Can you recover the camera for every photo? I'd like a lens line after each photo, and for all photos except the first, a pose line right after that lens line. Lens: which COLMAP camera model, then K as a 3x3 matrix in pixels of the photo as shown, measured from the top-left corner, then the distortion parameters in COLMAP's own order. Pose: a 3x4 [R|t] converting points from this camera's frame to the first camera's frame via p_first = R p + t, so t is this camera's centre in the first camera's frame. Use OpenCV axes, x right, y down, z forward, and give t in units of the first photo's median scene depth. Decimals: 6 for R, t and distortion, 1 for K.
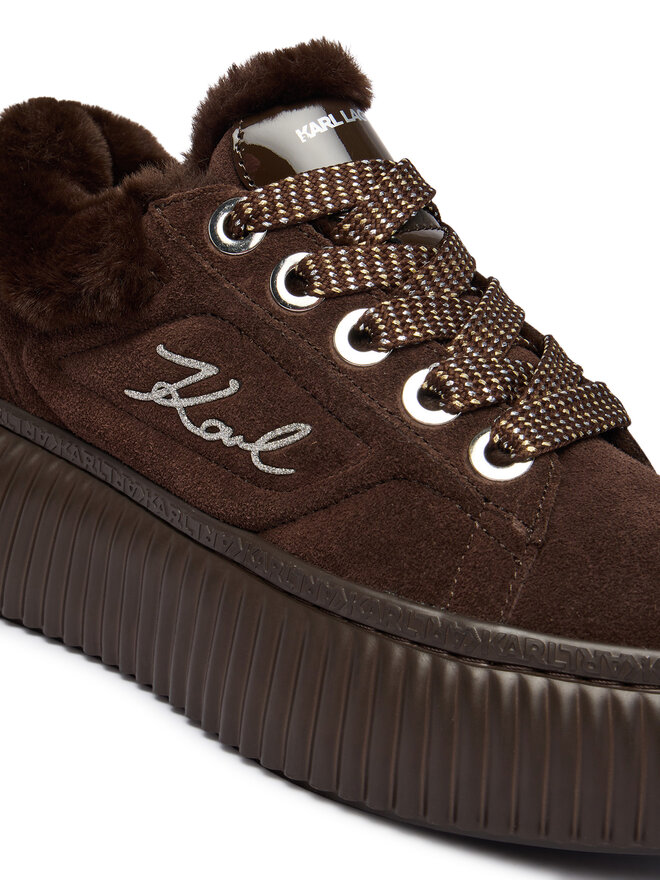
lens RADIAL K [[1642.6, 0, 327.6], [0, 1642.6, 433.6], [0, 0, 1]] dist [-0.163941, 0.000000]
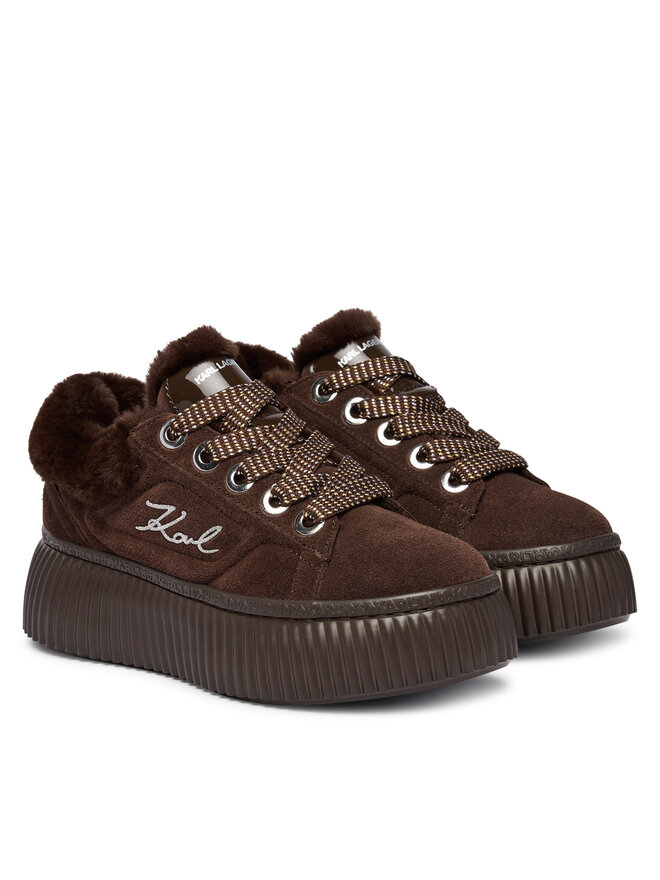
lens RADIAL K [[2306.5, 0, 330.5], [0, 2306.5, 440.9], [0, 0, 1]] dist [-0.394961, 0.000000]
pose [[0.971666, -0.196223, -0.131765, 0.492205], [0.187247, 0.979252, -0.077489, 0.131152], [0.144236, 0.050621, 0.988248, -1.707114]]
